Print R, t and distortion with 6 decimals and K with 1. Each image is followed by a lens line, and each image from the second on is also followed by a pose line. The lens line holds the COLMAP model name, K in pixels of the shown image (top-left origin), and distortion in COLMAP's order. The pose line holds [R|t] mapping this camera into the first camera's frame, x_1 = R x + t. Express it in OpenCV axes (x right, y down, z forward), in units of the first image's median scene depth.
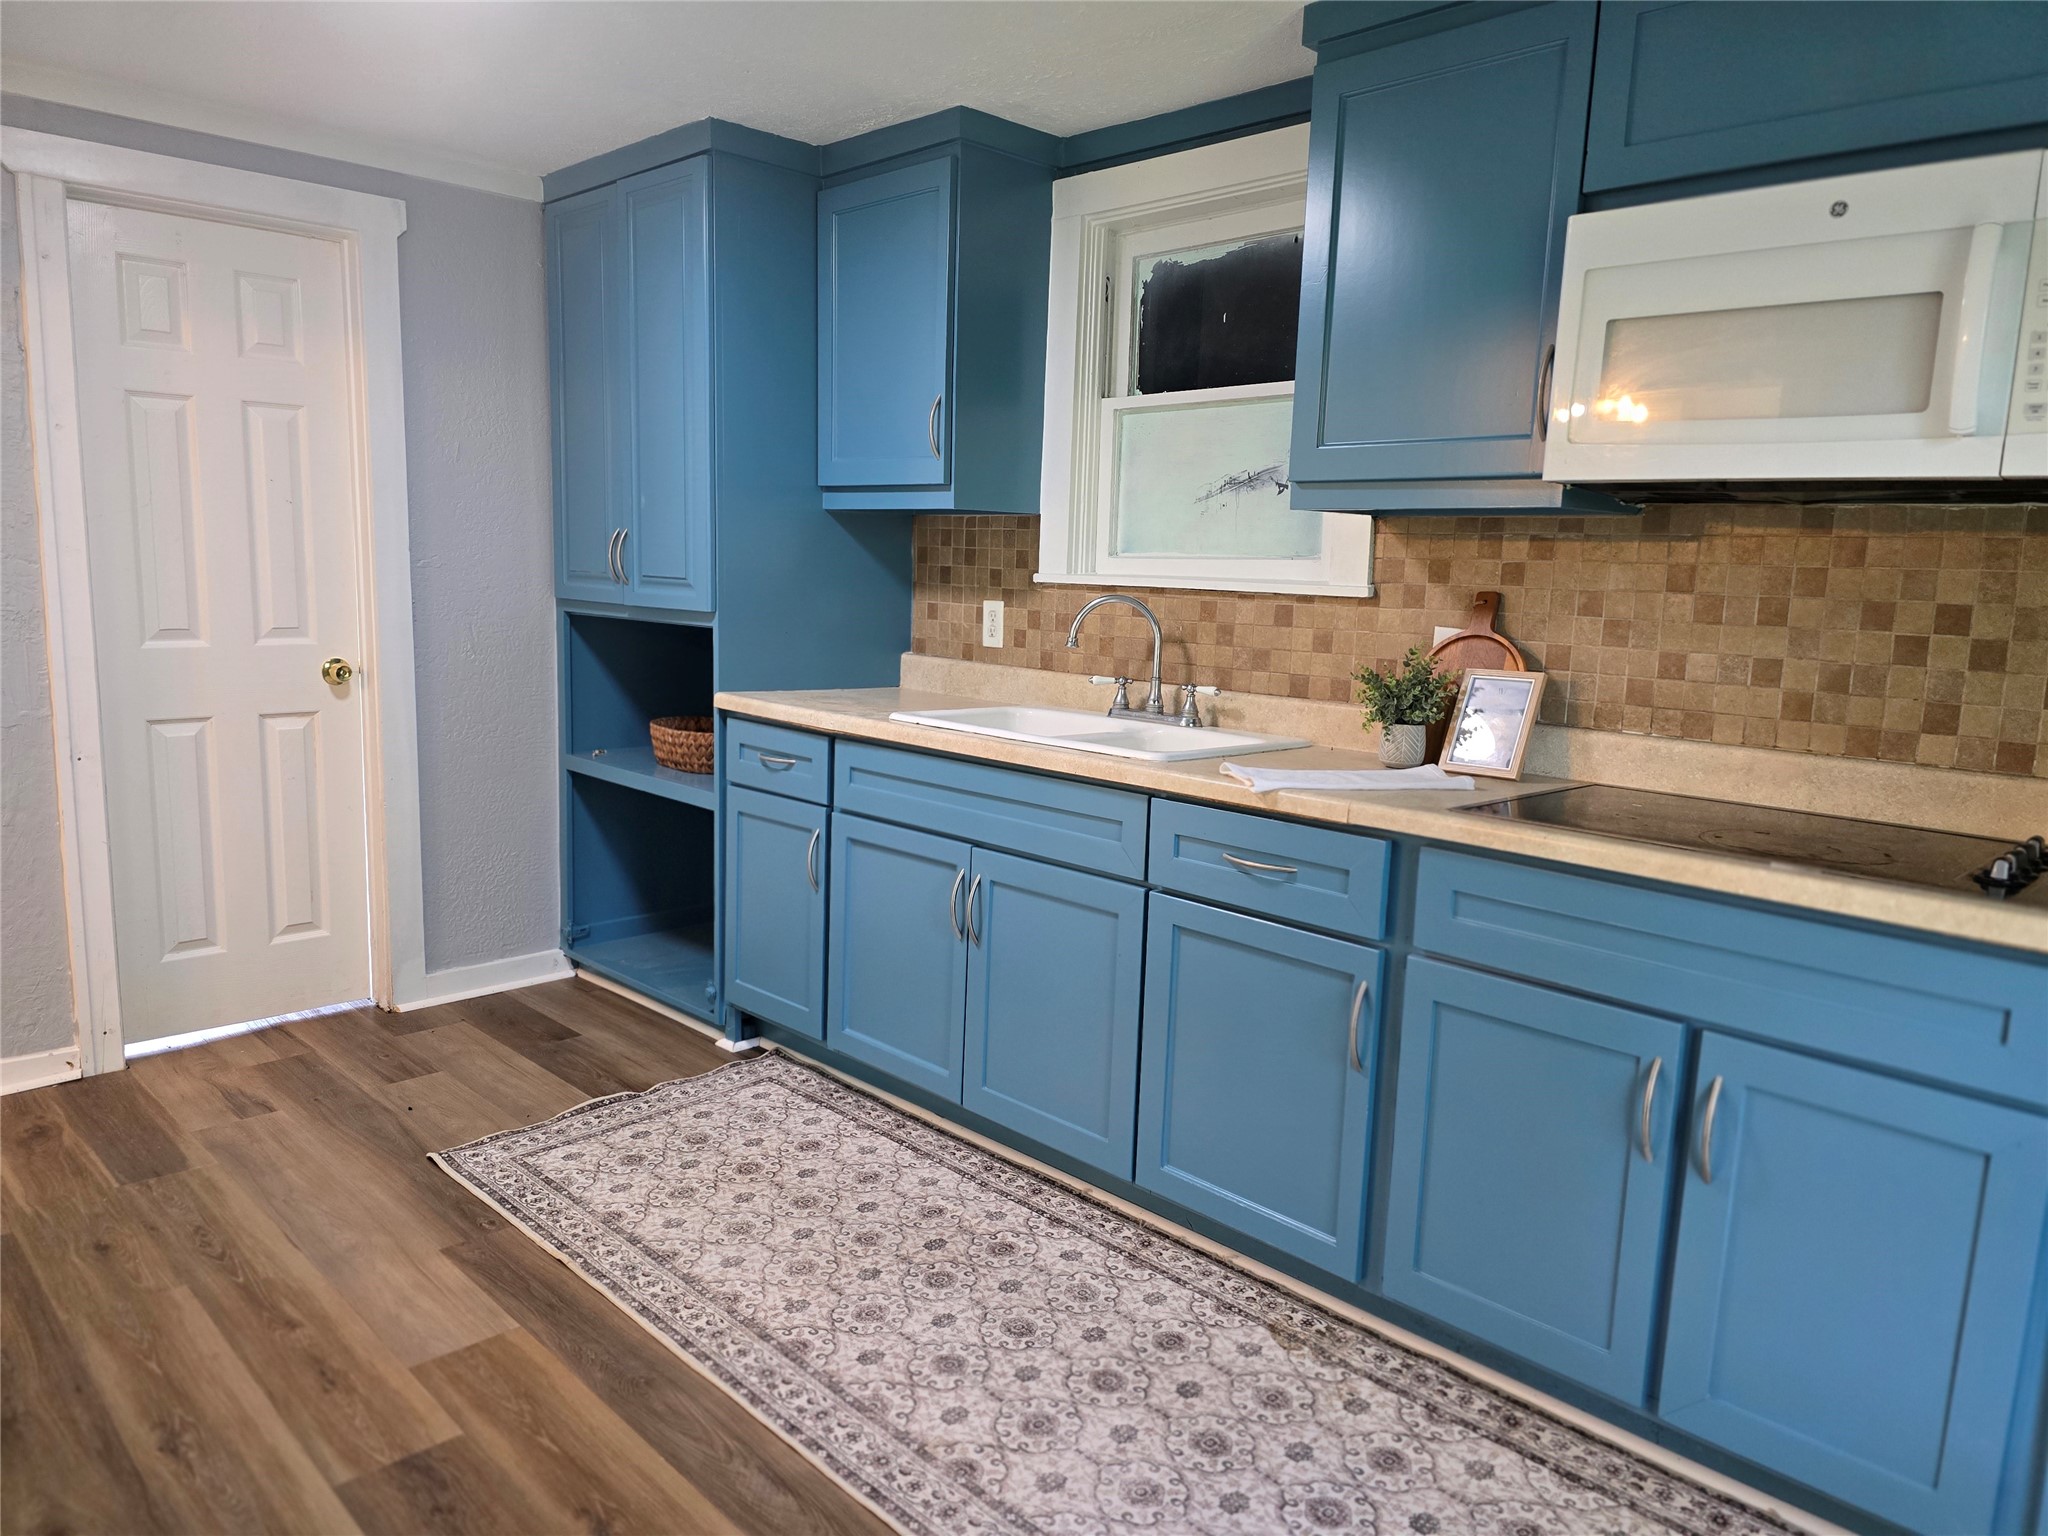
lens RADIAL K [[1385.0, 0, 1023.4], [0, 1385.0, 771.9], [0, 0, 1]] dist [-0.004562, -0.002131]
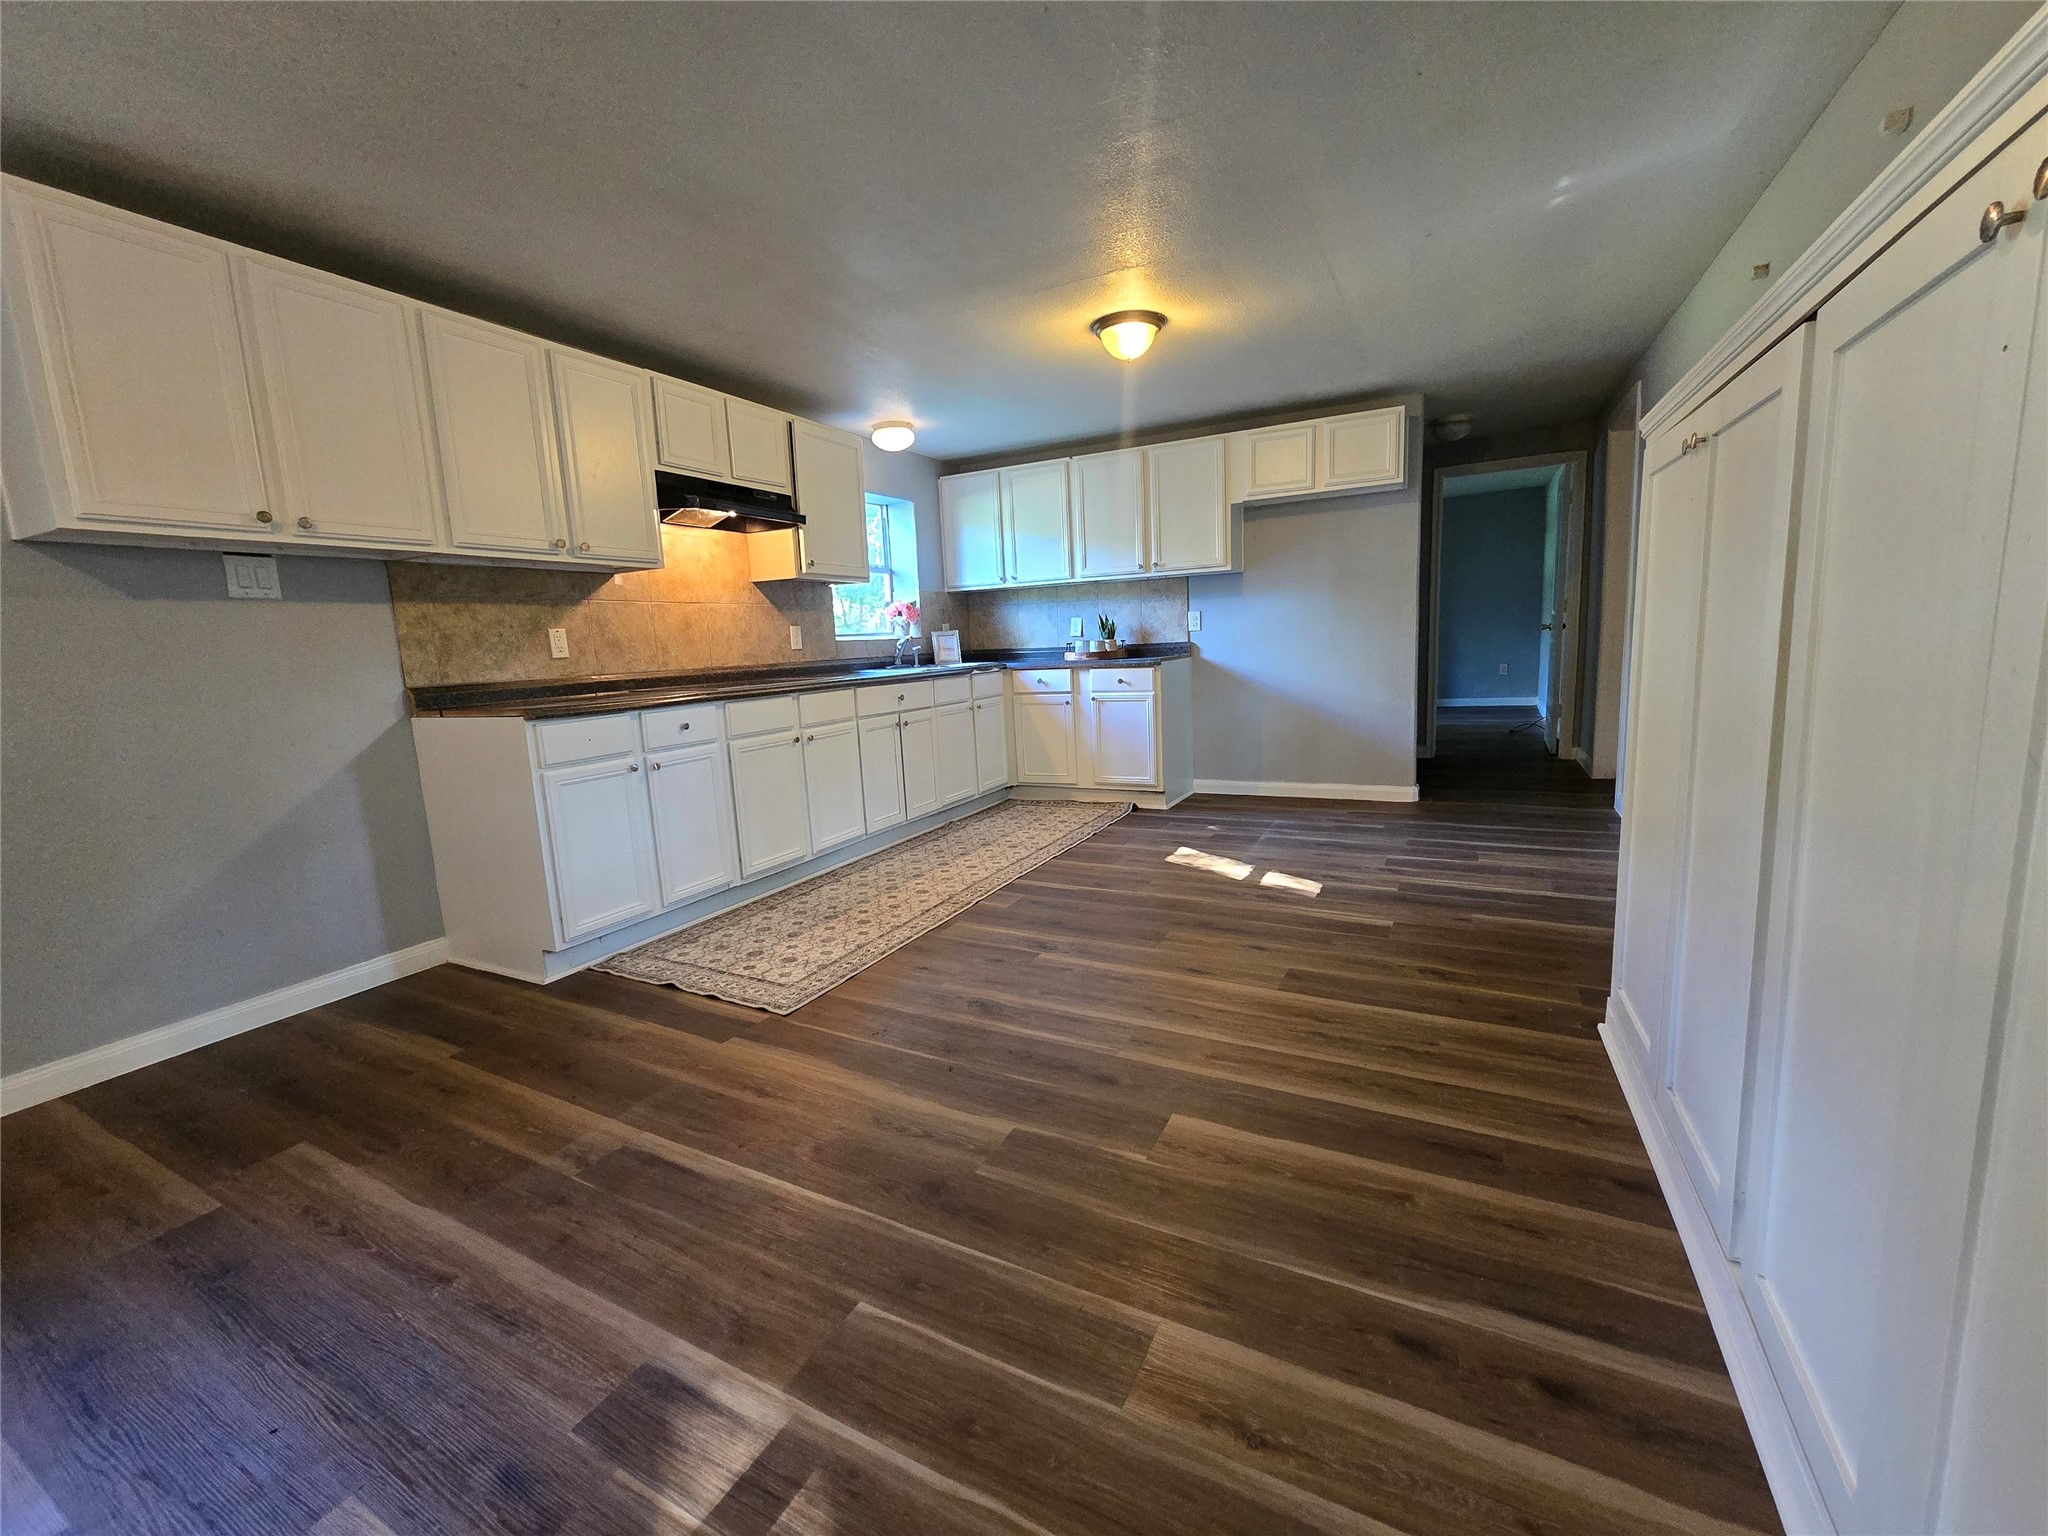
lens RADIAL K [[823.1, 0, 1021.4], [0, 823.1, 761.8], [0, 0, 1]] dist [-0.001750, -0.000341]
pose [[0.297853, 0.109828, -0.948273, 1.552389], [-0.094903, 0.991845, 0.085066, 0.031562], [0.949883, 0.064657, 0.305847, 0.492252]]
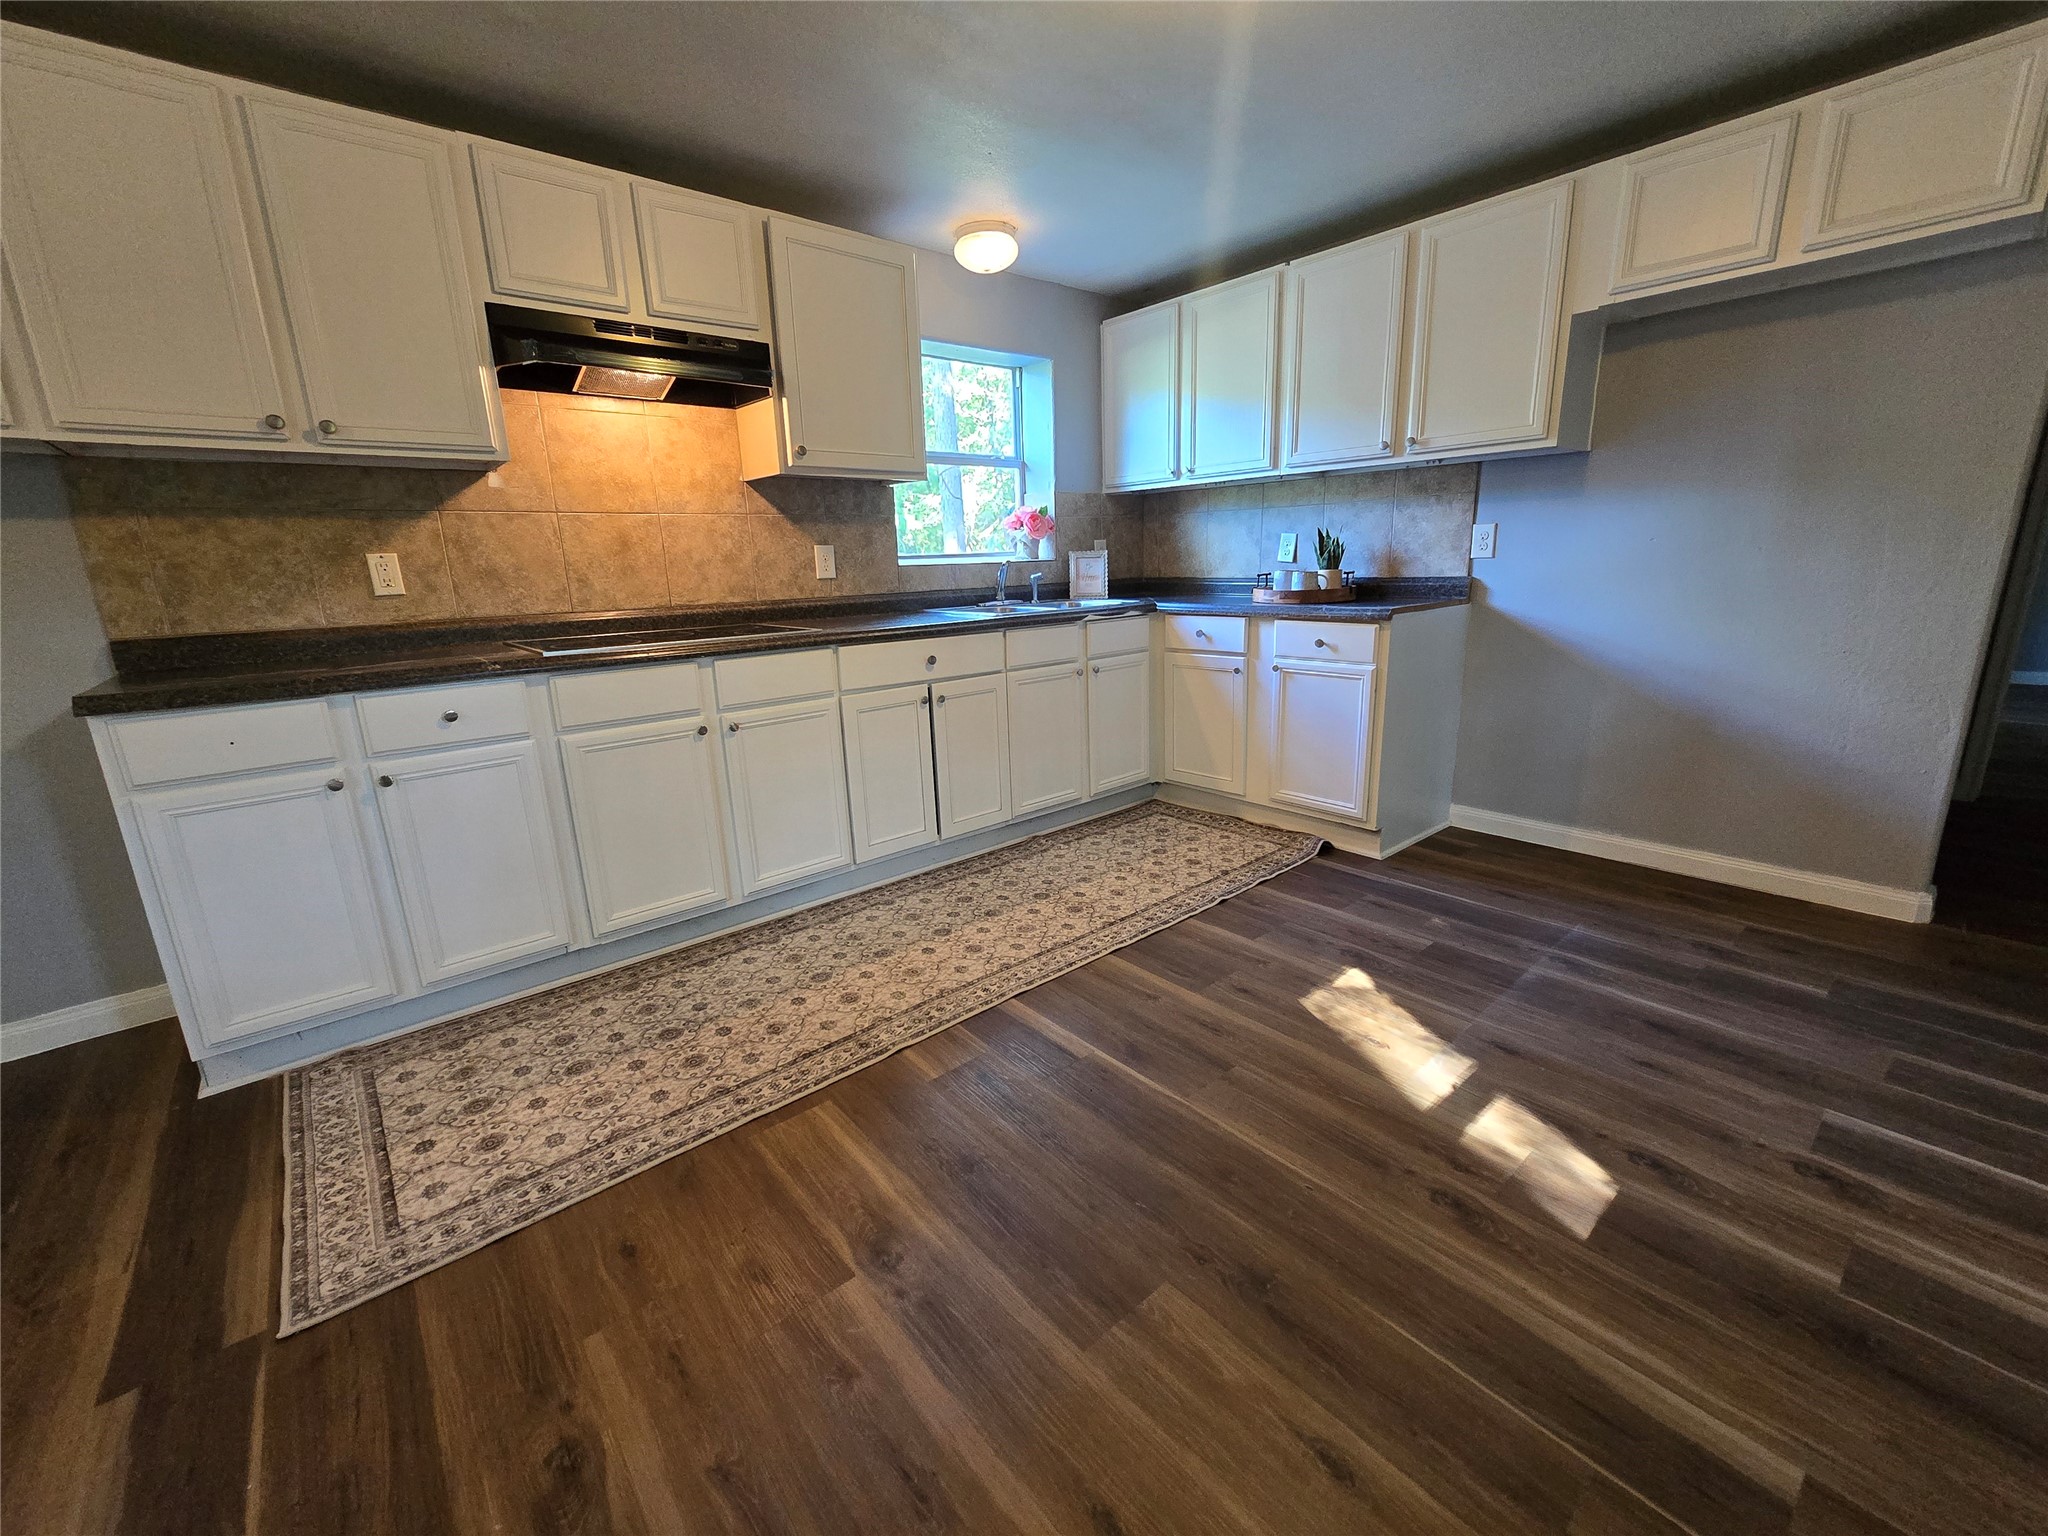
lens RADIAL K [[823.1, 0, 1030.8], [0, 823.1, 763.1], [0, 0, 1]] dist [-0.001750, -0.000341]
pose [[-0.074387, 0.227808, -0.970860, 0.964222], [-0.122306, 0.964124, 0.235598, -0.075146], [0.989701, 0.136268, -0.043856, 0.963872]]
